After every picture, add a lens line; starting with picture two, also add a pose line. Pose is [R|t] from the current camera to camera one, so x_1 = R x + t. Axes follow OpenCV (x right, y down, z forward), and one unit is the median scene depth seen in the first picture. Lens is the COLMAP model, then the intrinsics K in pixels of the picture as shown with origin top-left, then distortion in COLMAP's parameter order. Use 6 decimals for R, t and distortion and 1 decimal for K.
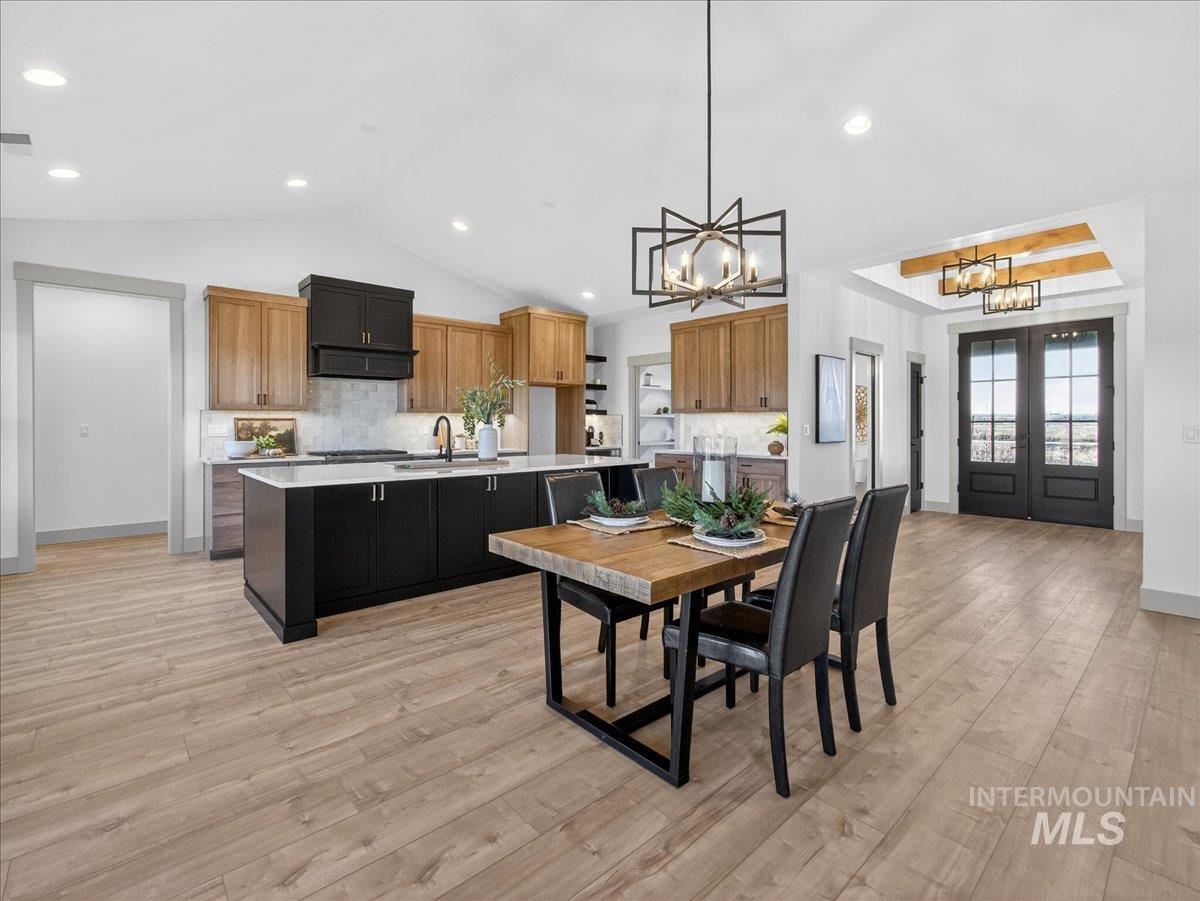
lens RADIAL K [[553.4, 0, 600.2], [0, 553.4, 425.0], [0, 0, 1]] dist [-0.004830, 0.000663]
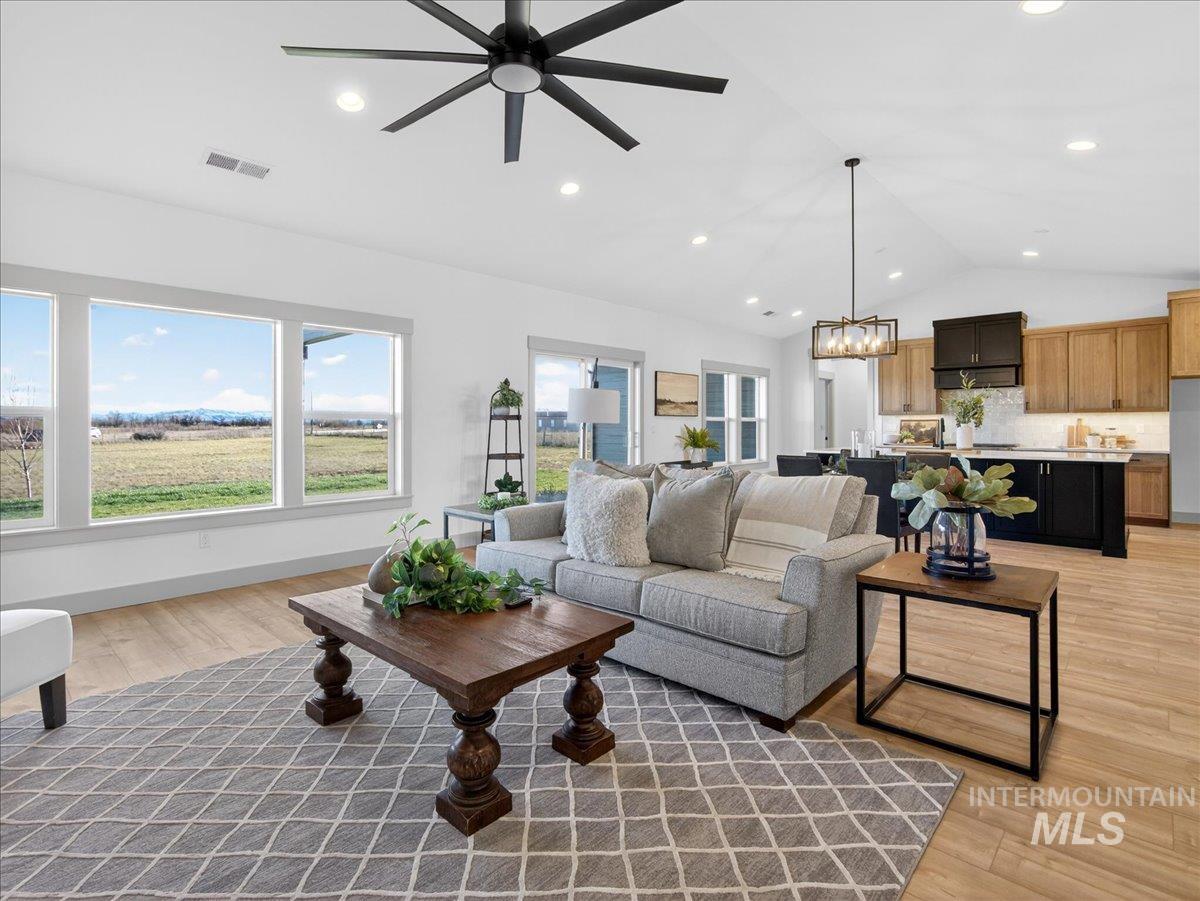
lens RADIAL K [[604.9, 0, 600.9], [0, 604.9, 429.5], [0, 0, 1]] dist [0.000533, -0.000385]
pose [[0.097684, 0.006785, -0.995194, 0.916640], [-0.000996, 0.999977, 0.006720, 0.004319], [0.995217, 0.000334, 0.097689, -0.030287]]
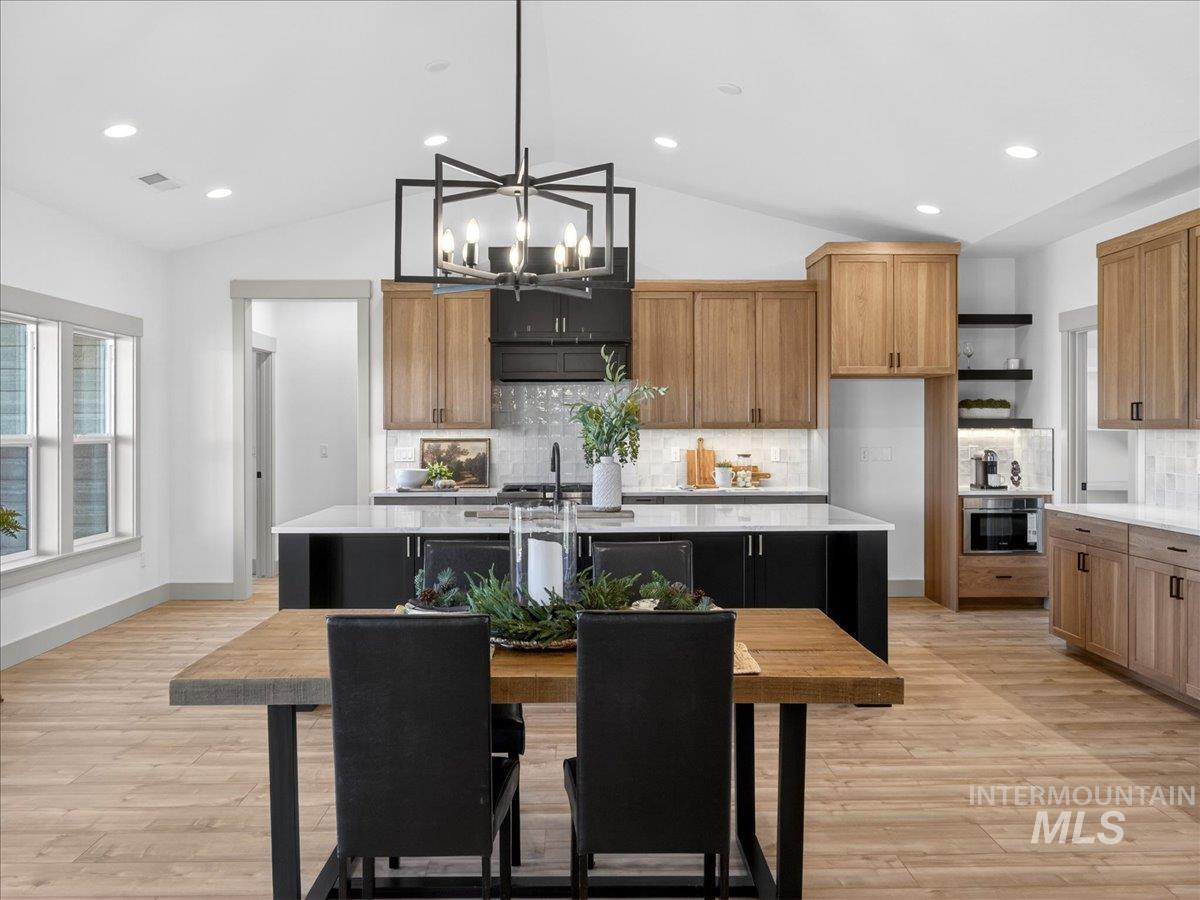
lens RADIAL K [[984.2, 0, 596.3], [0, 984.2, 422.4], [0, 0, 1]] dist [-0.008814, -0.009040]
pose [[0.756459, -0.003623, -0.654031, 0.425895], [-0.000485, 0.999981, -0.006101, -0.025755], [0.654040, 0.004932, 0.756444, 0.080945]]
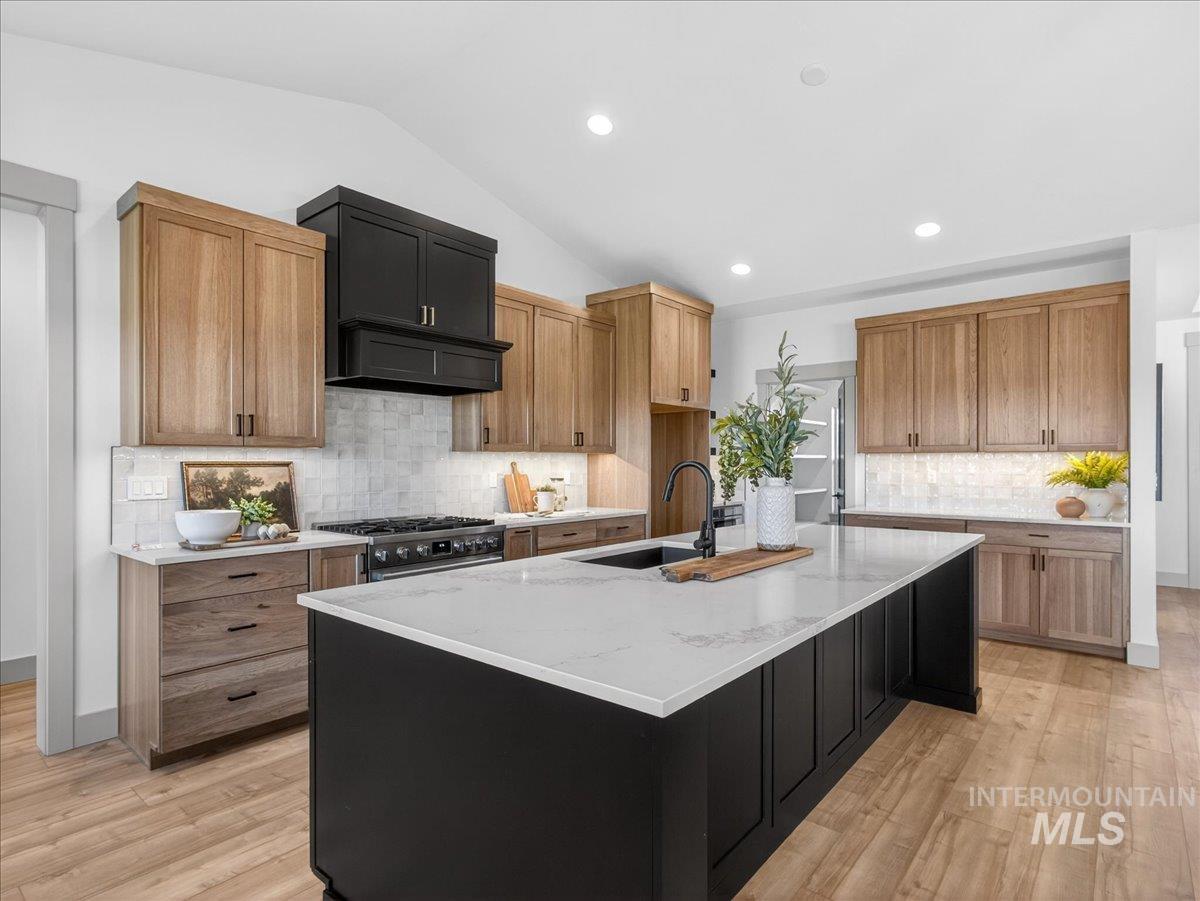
lens RADIAL K [[633.3, 0, 606.5], [0, 633.3, 465.7], [0, 0, 1]] dist [-0.002632, -0.000352]
pose [[0.989367, -0.000416, 0.145437, -0.336035], [0.000140, 0.999998, 0.001907, -0.009532], [-0.145438, -0.001866, 0.989366, 0.348185]]
